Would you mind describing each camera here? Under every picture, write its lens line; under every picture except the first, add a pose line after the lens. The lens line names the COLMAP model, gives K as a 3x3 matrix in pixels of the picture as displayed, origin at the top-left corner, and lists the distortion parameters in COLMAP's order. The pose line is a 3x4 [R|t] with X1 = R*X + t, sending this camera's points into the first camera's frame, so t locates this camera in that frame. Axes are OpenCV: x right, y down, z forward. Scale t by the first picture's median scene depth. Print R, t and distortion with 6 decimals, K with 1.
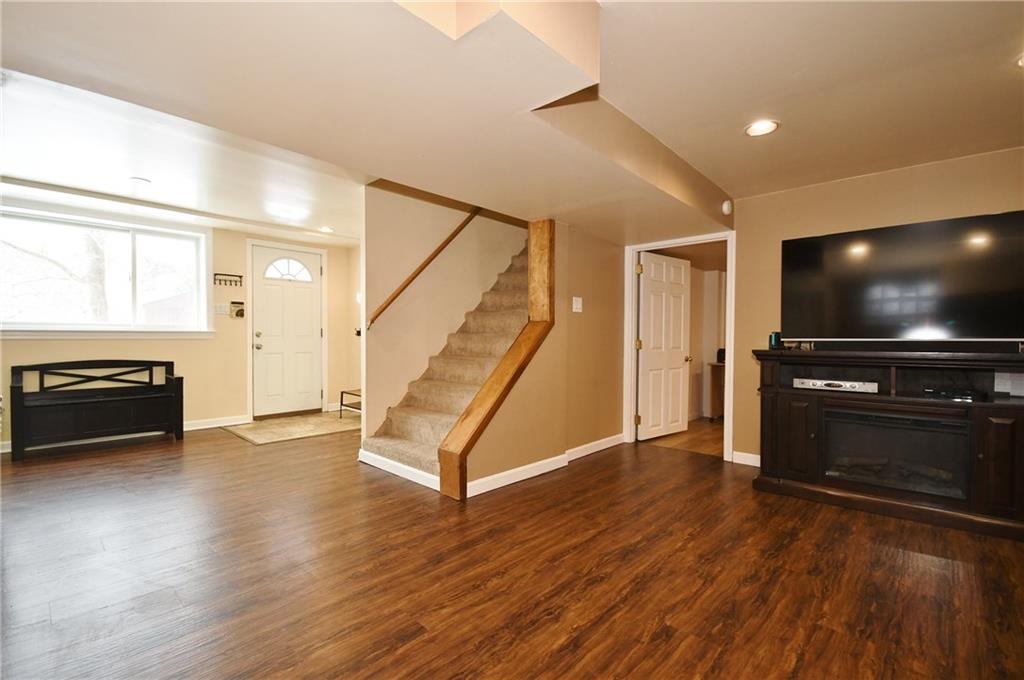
lens RADIAL K [[446.1, 0, 495.2], [0, 446.1, 344.6], [0, 0, 1]] dist [0.000950, -0.010235]
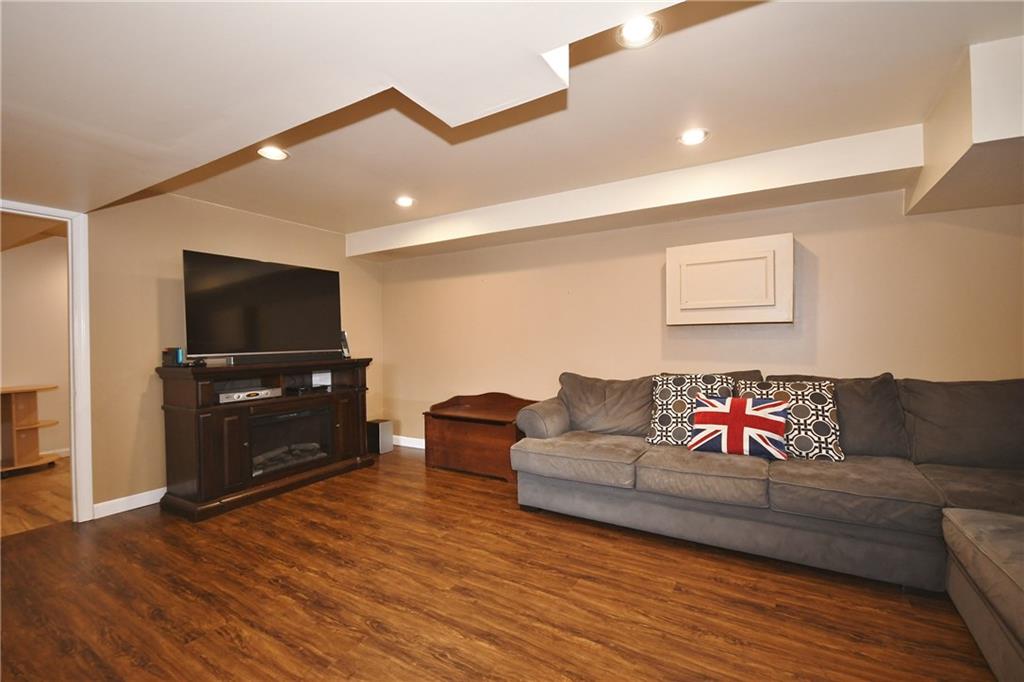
lens RADIAL K [[450.6, 0, 512.0], [0, 450.6, 341.0], [0, 0, 1]] dist [0.001047, -0.010306]
pose [[-0.233776, -0.006216, 0.972271, -0.667025], [0.024678, 0.999619, 0.012324, -0.056835], [-0.971977, 0.026875, -0.233533, 0.848051]]
